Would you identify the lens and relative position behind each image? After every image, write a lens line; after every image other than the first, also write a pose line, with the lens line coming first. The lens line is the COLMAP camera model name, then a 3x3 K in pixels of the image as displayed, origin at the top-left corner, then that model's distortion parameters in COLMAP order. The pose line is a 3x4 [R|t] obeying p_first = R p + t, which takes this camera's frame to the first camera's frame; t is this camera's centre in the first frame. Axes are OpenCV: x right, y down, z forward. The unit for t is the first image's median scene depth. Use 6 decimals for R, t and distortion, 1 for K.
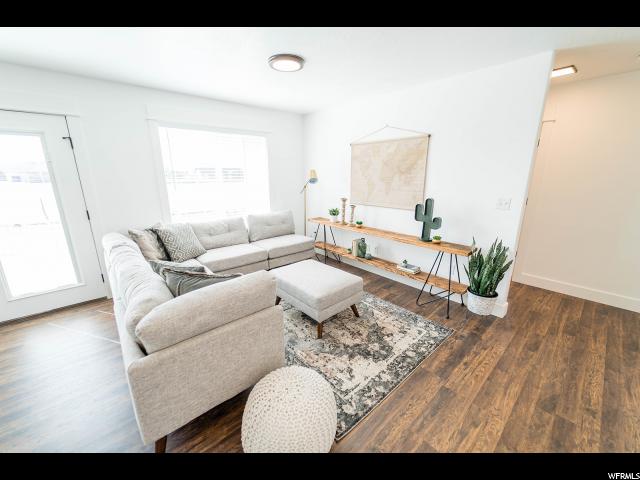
lens RADIAL K [[255.9, 0, 319.7], [0, 255.9, 238.6], [0, 0, 1]] dist [0.001123, -0.000211]
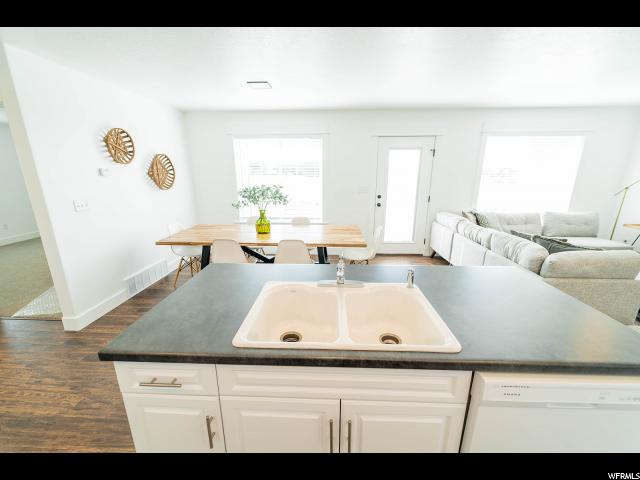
lens RADIAL K [[264.2, 0, 319.3], [0, 264.2, 239.2], [0, 0, 1]] dist [0.000351, -0.000257]
pose [[0.716802, 0.180153, -0.673603, -0.256282], [-0.175633, 0.981547, 0.075614, 0.136018], [0.674795, 0.064107, 0.735216, -0.578881]]
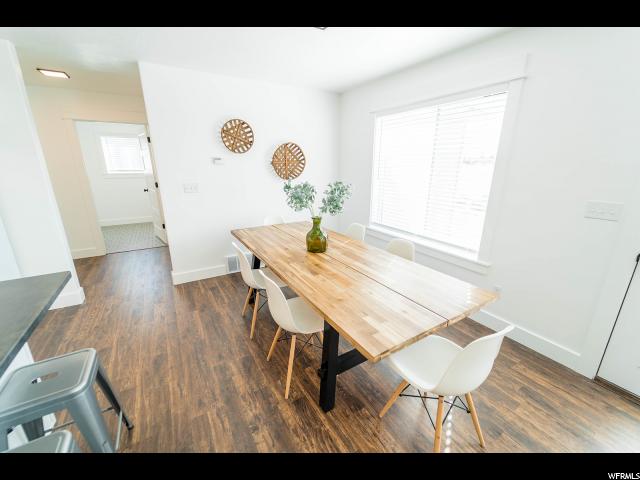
lens RADIAL K [[261.0, 0, 318.6], [0, 261.0, 238.5], [0, 0, 1]] dist [0.001268, -0.000474]
pose [[-0.180551, 0.279003, -0.943164, -0.482963], [-0.248441, 0.914891, 0.318199, -0.047688], [0.951671, 0.291772, -0.095869, 0.182733]]
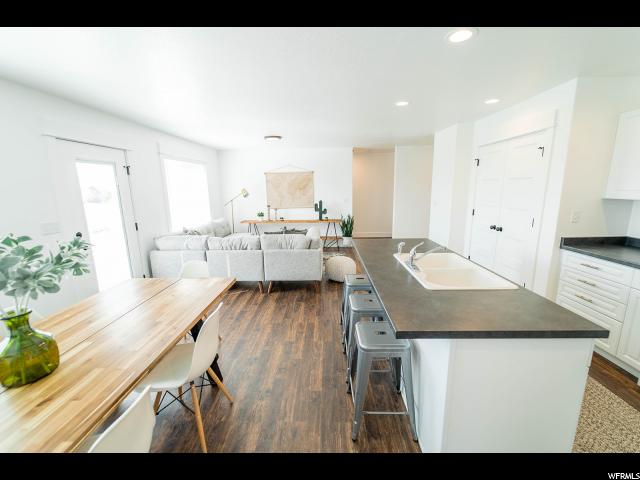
lens RADIAL K [[264.2, 0, 319.3], [0, 264.2, 239.2], [0, 0, 1]] dist [0.000351, -0.000257]
pose [[0.684176, -0.150828, 0.713551, -1.186272], [0.198753, 0.979910, 0.016559, 0.121293], [-0.701713, 0.130491, 0.700408, -0.507399]]
